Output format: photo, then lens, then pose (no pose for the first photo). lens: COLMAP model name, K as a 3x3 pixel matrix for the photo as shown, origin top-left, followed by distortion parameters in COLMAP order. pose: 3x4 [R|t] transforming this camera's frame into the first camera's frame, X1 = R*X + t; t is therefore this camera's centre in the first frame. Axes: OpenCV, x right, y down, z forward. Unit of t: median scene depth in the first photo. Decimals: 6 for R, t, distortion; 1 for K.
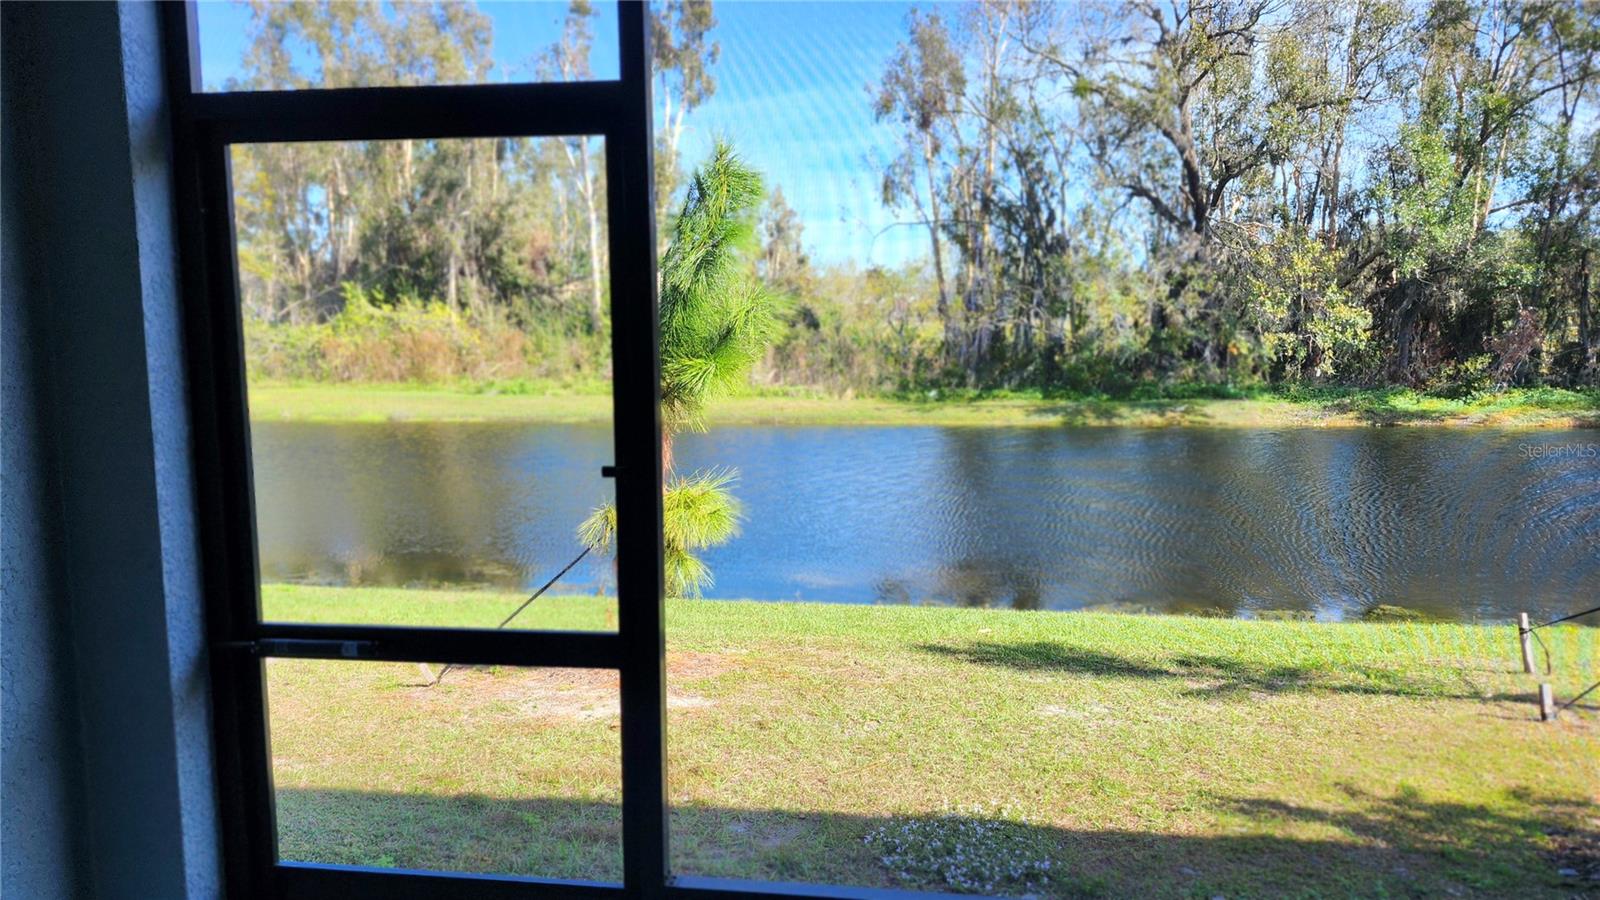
lens RADIAL K [[1076.4, 0, 800.0], [0, 1076.4, 450.0], [0, 0, 1]] dist [0.002482, -0.000885]
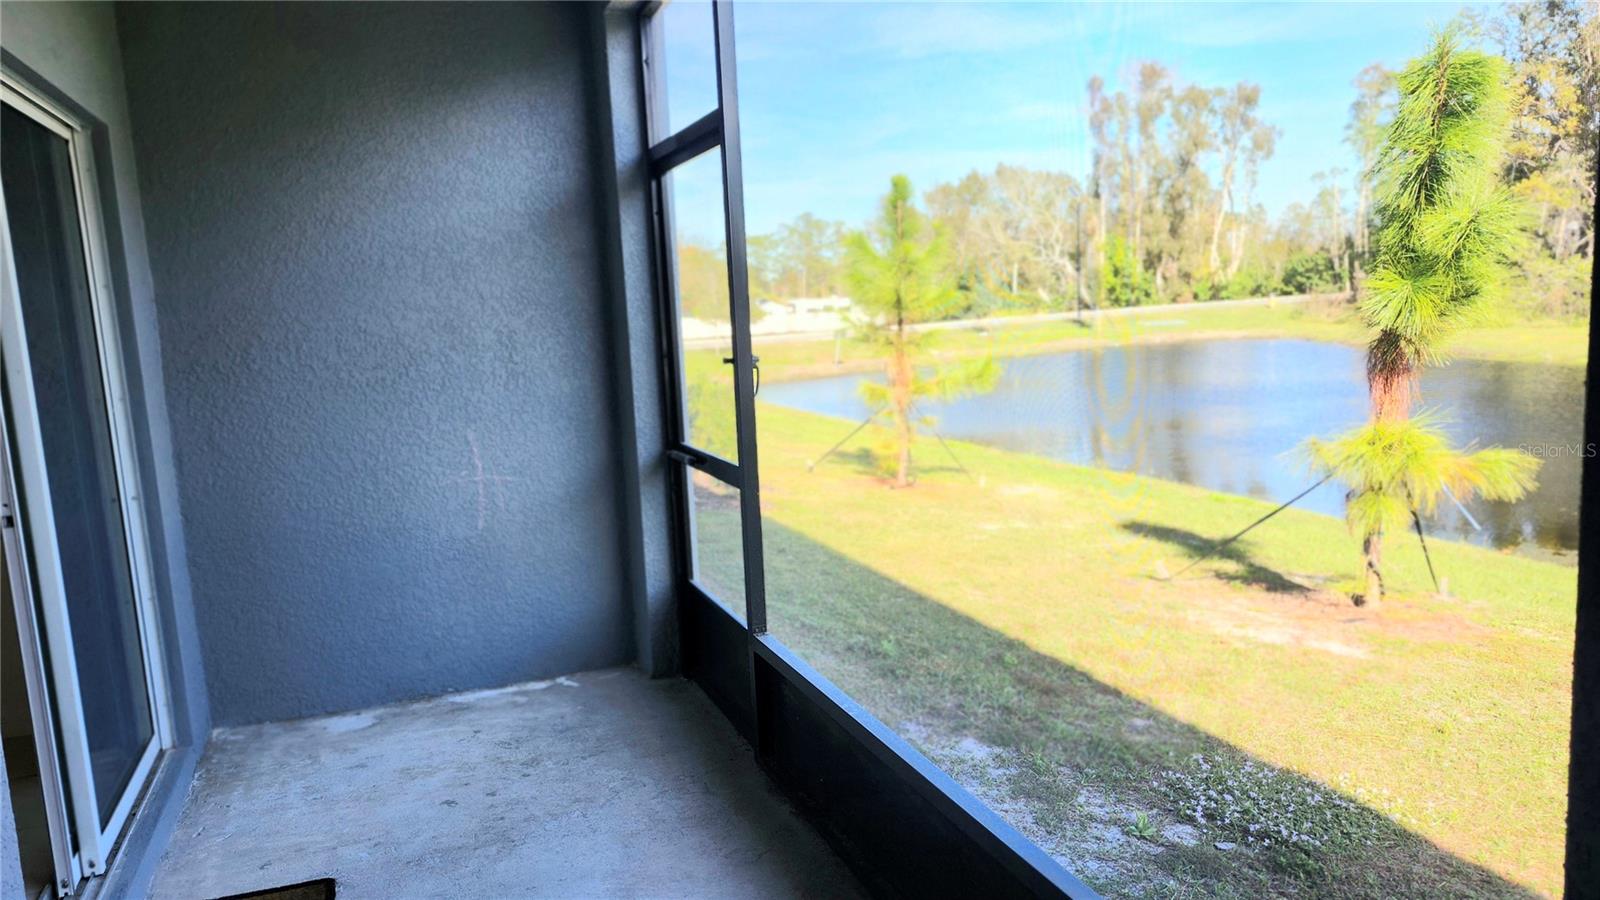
lens RADIAL K [[1076.4, 0, 800.0], [0, 1076.4, 450.0], [0, 0, 1]] dist [0.002482, -0.000885]
pose [[0.489132, 0.095884, -0.866924, 0.618830], [-0.049481, 0.995389, 0.082175, 0.008984], [0.870805, 0.002702, 0.491621, 0.158635]]
